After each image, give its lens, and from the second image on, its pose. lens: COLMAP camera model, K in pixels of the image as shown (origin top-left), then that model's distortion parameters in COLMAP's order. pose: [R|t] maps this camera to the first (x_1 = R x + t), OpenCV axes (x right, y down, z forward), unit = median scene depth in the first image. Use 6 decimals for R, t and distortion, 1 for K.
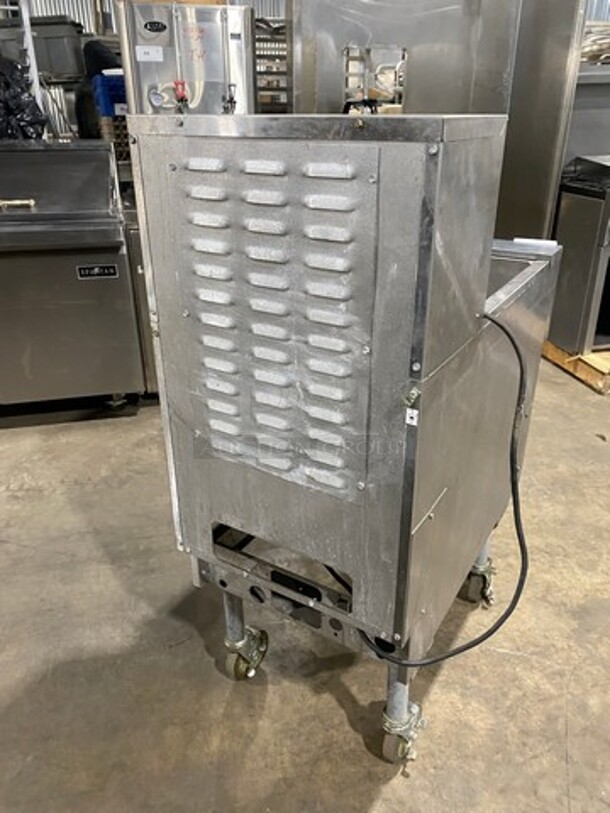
lens RADIAL K [[621.9, 0, 307.3], [0, 621.9, 404.9], [0, 0, 1]] dist [-0.009935, 0.008797]
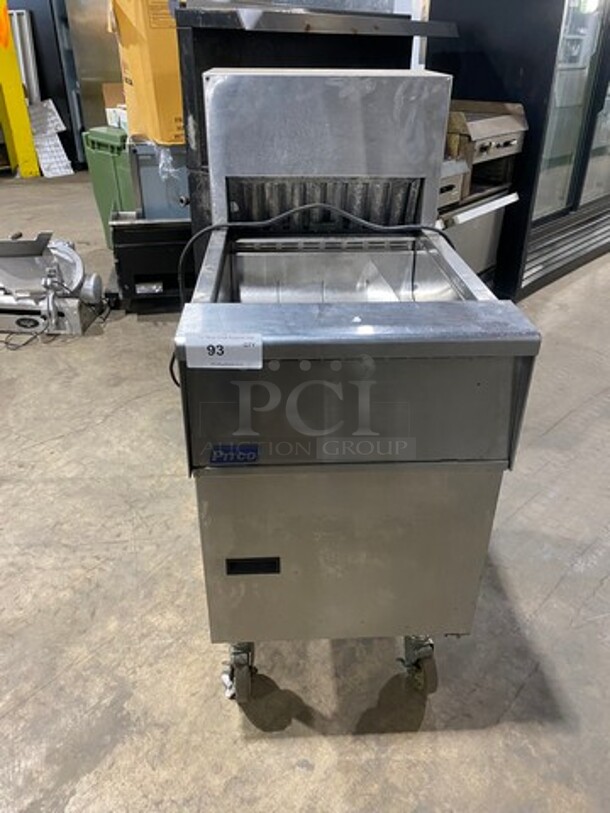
lens RADIAL K [[621.9, 0, 302.8], [0, 621.9, 400.8], [0, 0, 1]] dist [-0.009935, 0.008797]
pose [[-0.834500, 0.274125, -0.477980, 0.592332], [-0.246457, 0.590159, 0.768746, -0.678818], [0.492817, 0.759320, -0.424928, 1.317364]]
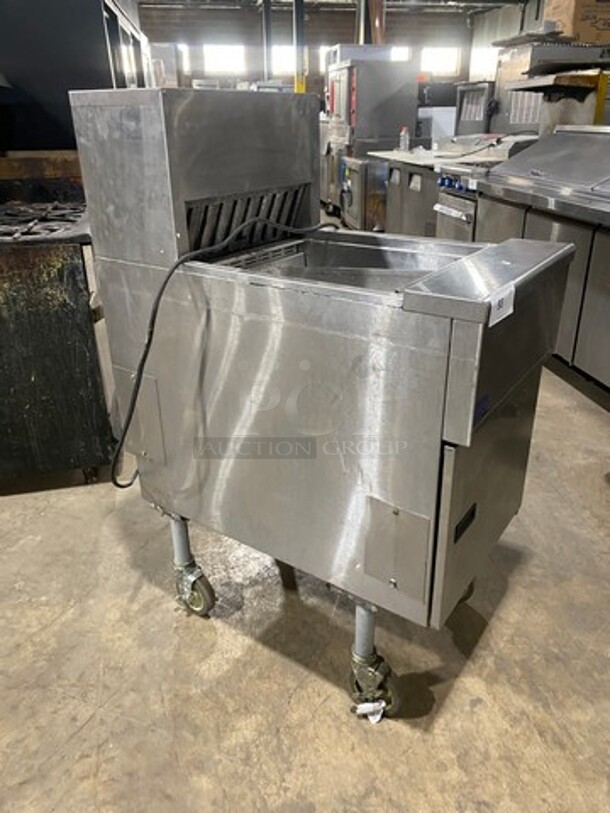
lens RADIAL K [[621.9, 0, 310.0], [0, 621.9, 406.6], [0, 0, 1]] dist [-0.009935, 0.008797]
pose [[-0.062931, 0.431411, -0.899958, 0.985391], [-0.429801, 0.802125, 0.414567, -0.346448], [0.900728, 0.412892, 0.134942, 0.793771]]
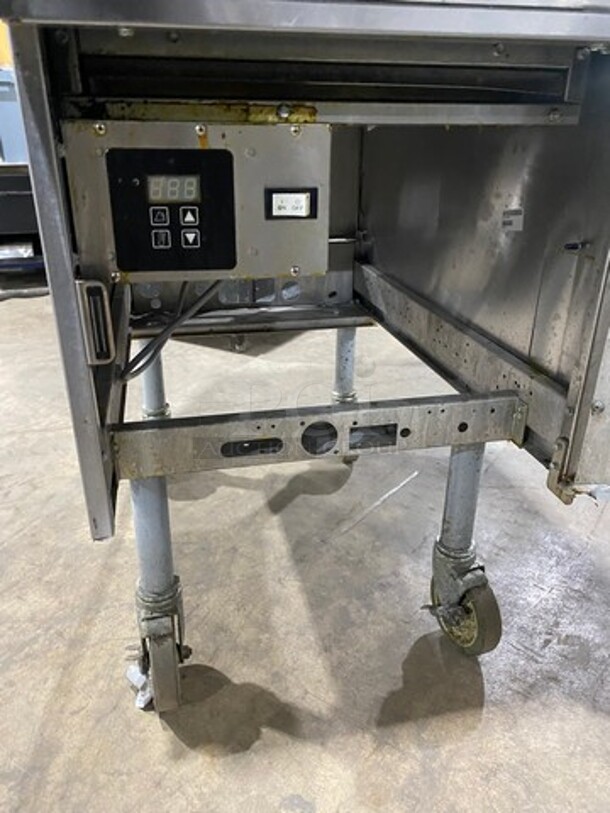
lens RADIAL K [[621.9, 0, 301.9], [0, 621.9, 412.0], [0, 0, 1]] dist [-0.009935, 0.008797]
pose [[-0.729517, 0.282523, -0.622885, 0.513020], [-0.309292, 0.675998, 0.668854, -0.205264], [0.610035, 0.680594, -0.405770, 1.327721]]
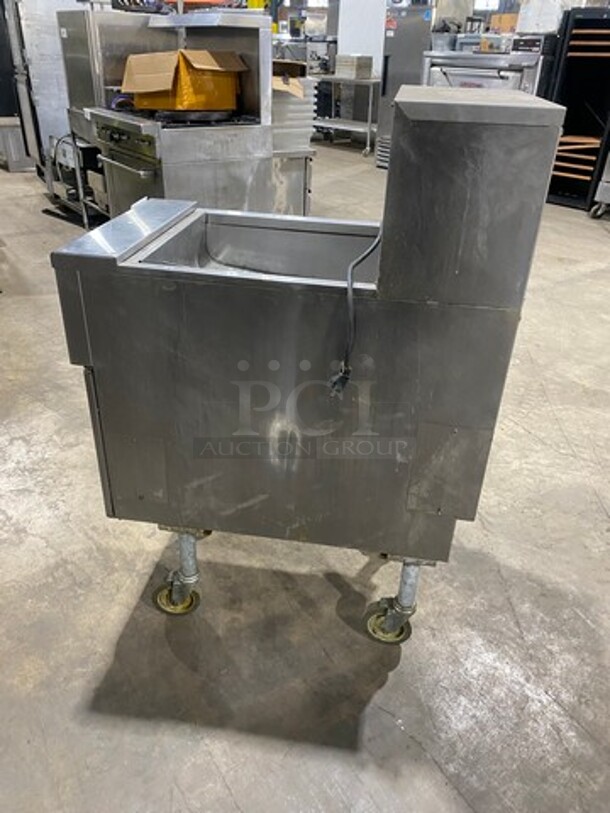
lens RADIAL K [[621.9, 0, 301.9], [0, 621.9, 407.6], [0, 0, 1]] dist [-0.009935, 0.008797]
pose [[-0.363776, -0.471998, 0.803047, -0.714957], [0.377060, 0.713707, 0.590294, -0.531317], [-0.851758, 0.517532, -0.081658, 1.040732]]
